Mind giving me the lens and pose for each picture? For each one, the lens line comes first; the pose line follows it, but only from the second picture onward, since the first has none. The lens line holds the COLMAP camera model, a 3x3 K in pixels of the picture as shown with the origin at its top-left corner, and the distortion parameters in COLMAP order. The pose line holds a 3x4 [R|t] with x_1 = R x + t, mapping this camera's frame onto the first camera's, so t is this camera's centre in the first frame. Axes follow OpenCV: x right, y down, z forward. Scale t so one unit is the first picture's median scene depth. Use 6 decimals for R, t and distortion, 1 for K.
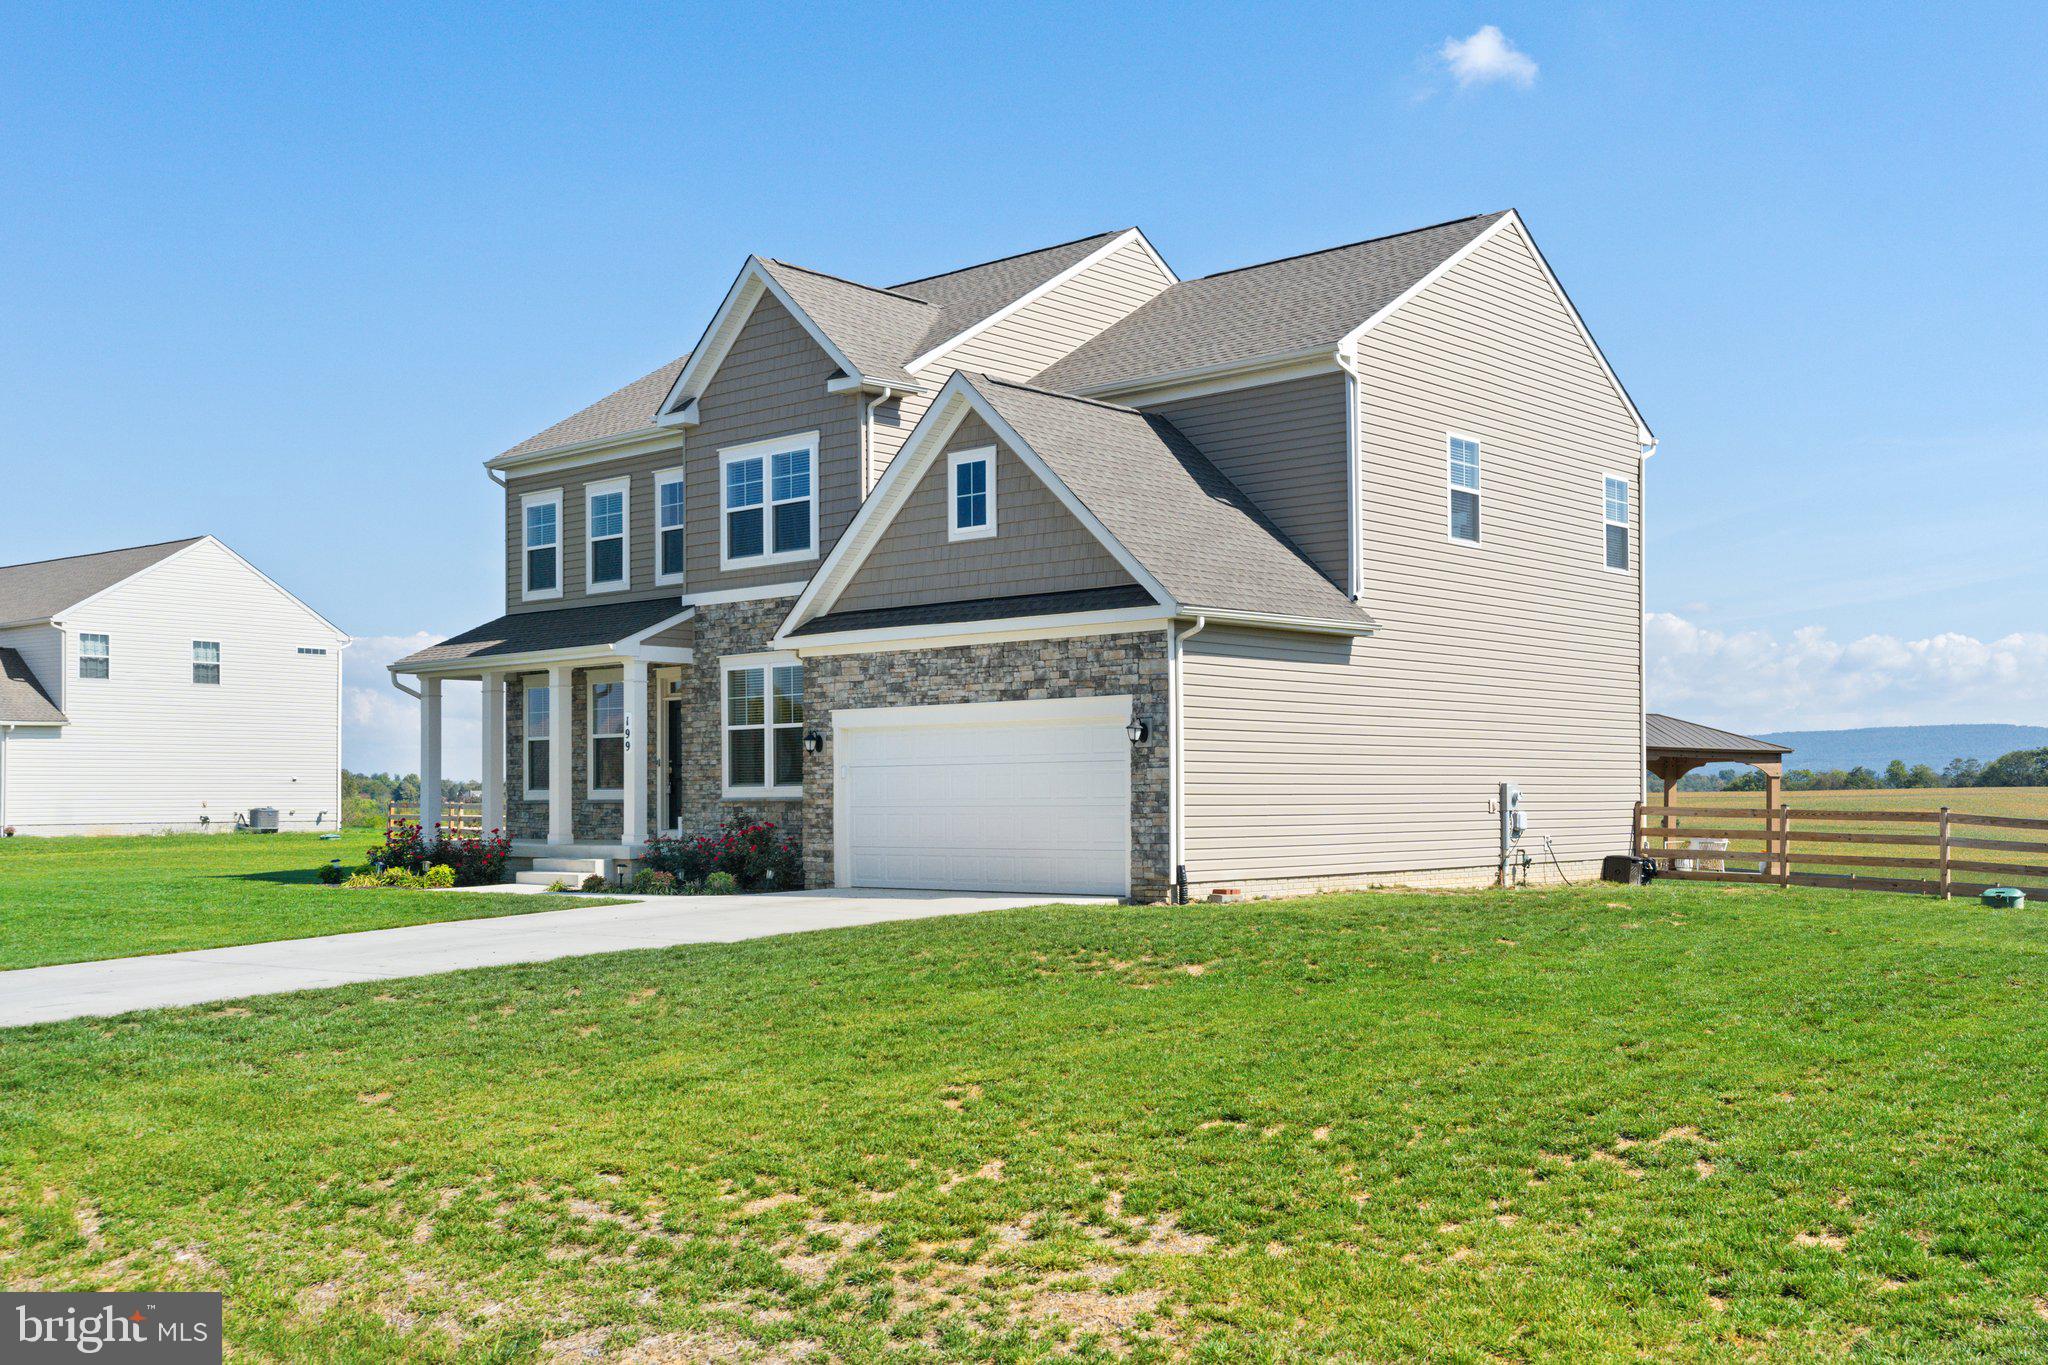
lens RADIAL K [[2048.0, 0, 1024.0], [0, 2048.0, 682.5], [0, 0, 1]] dist [-0.001289, -0.000481]
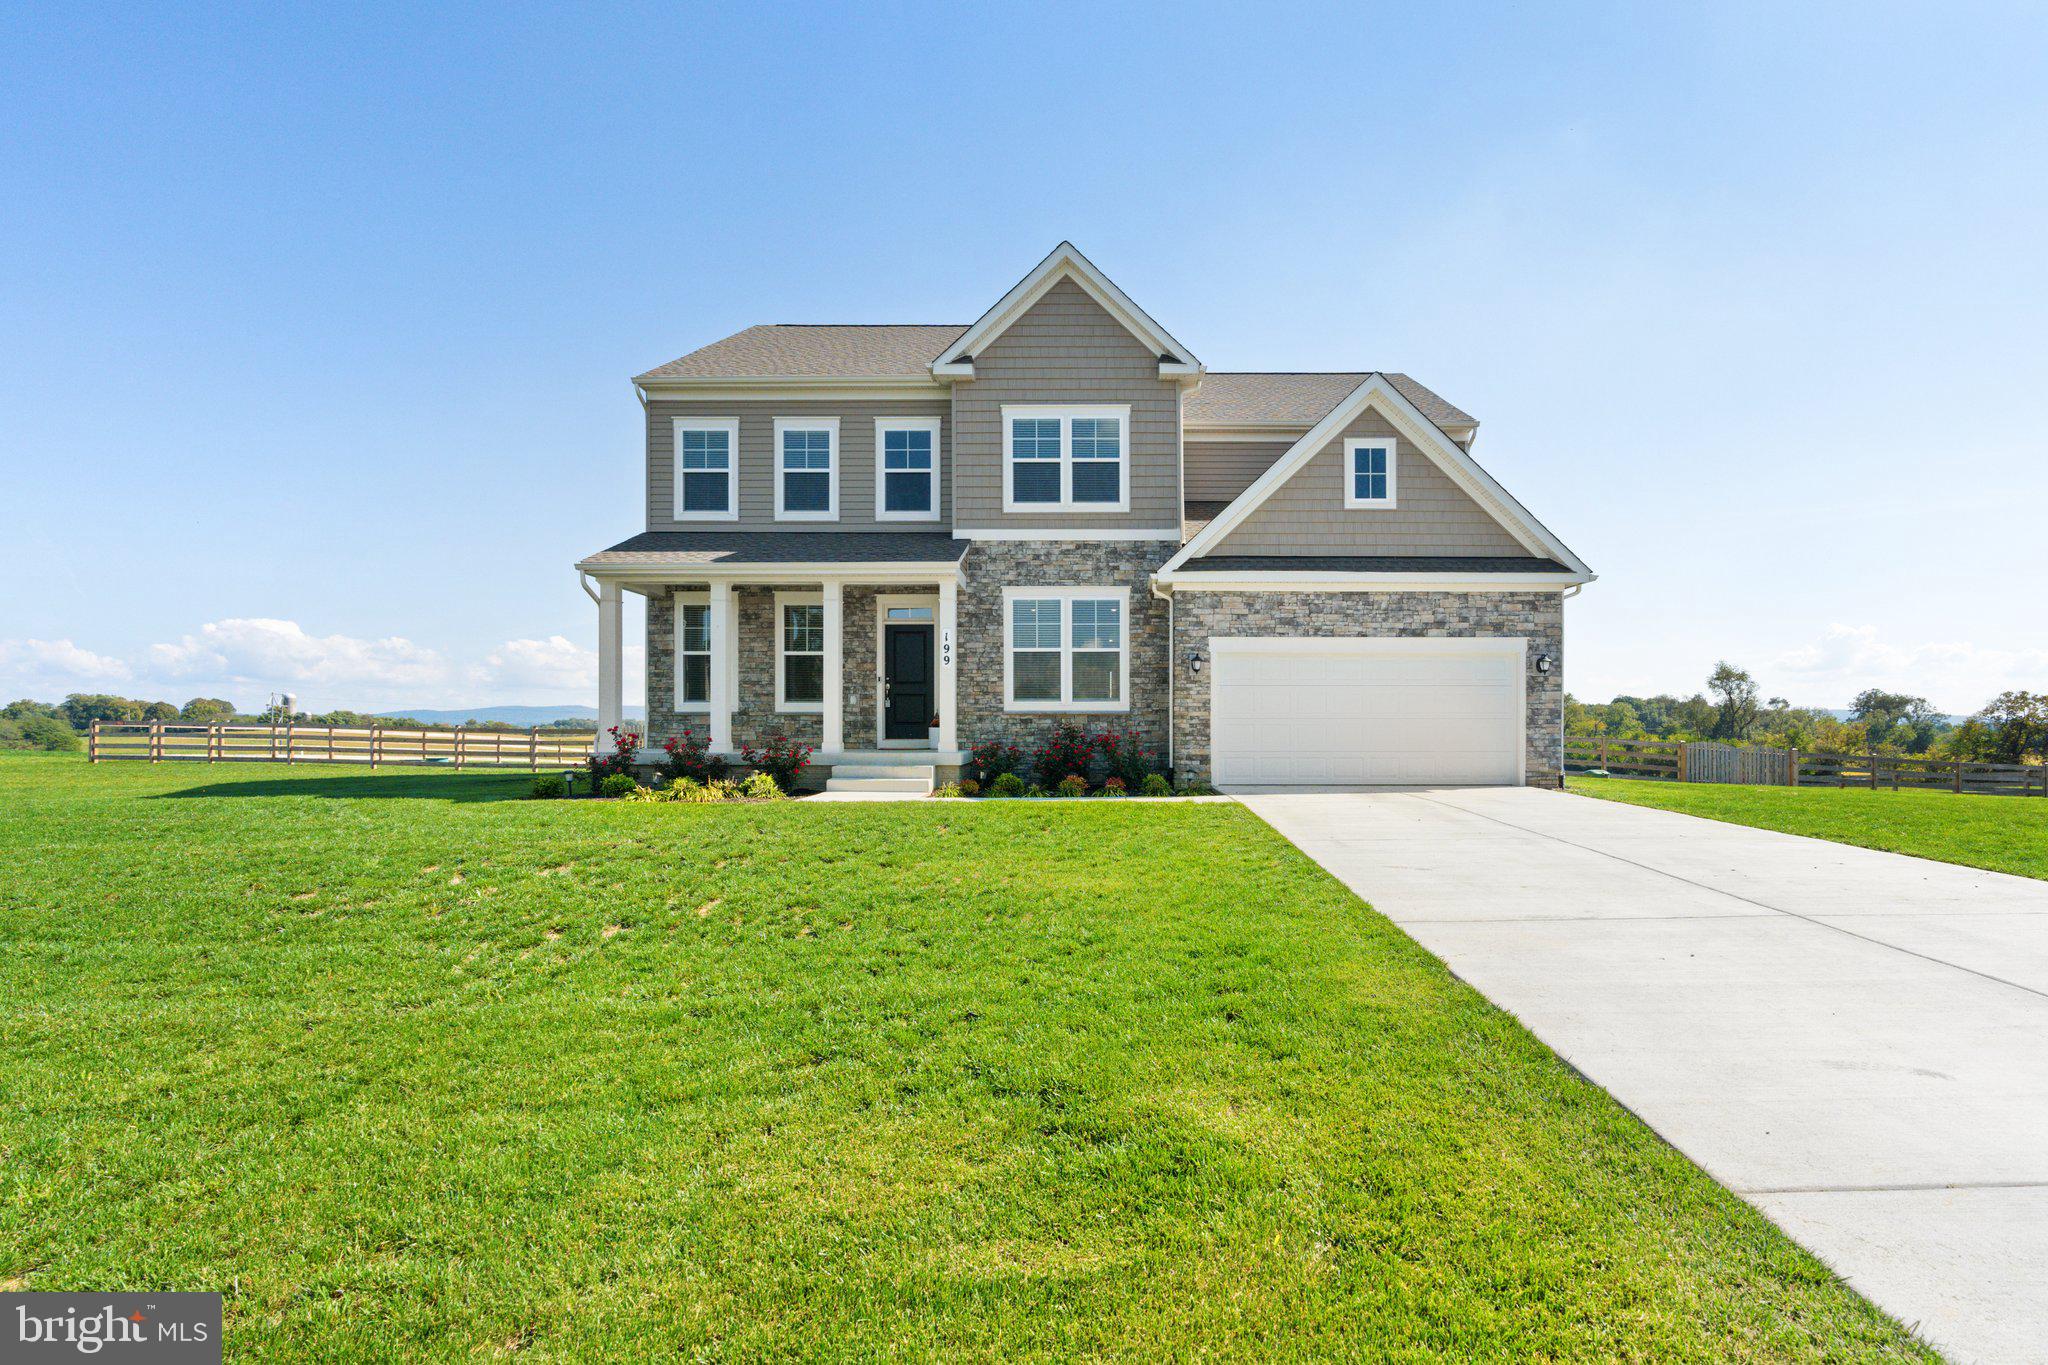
lens RADIAL K [[953.9, 0, 1078.4], [0, 953.9, 718.1], [0, 0, 1]] dist [-0.025400, 0.000079]
pose [[0.746209, 0.017394, 0.665484, -0.520347], [-0.043821, 0.998774, 0.023031, 0.051286], [-0.664268, -0.046348, 0.746057, 0.635022]]
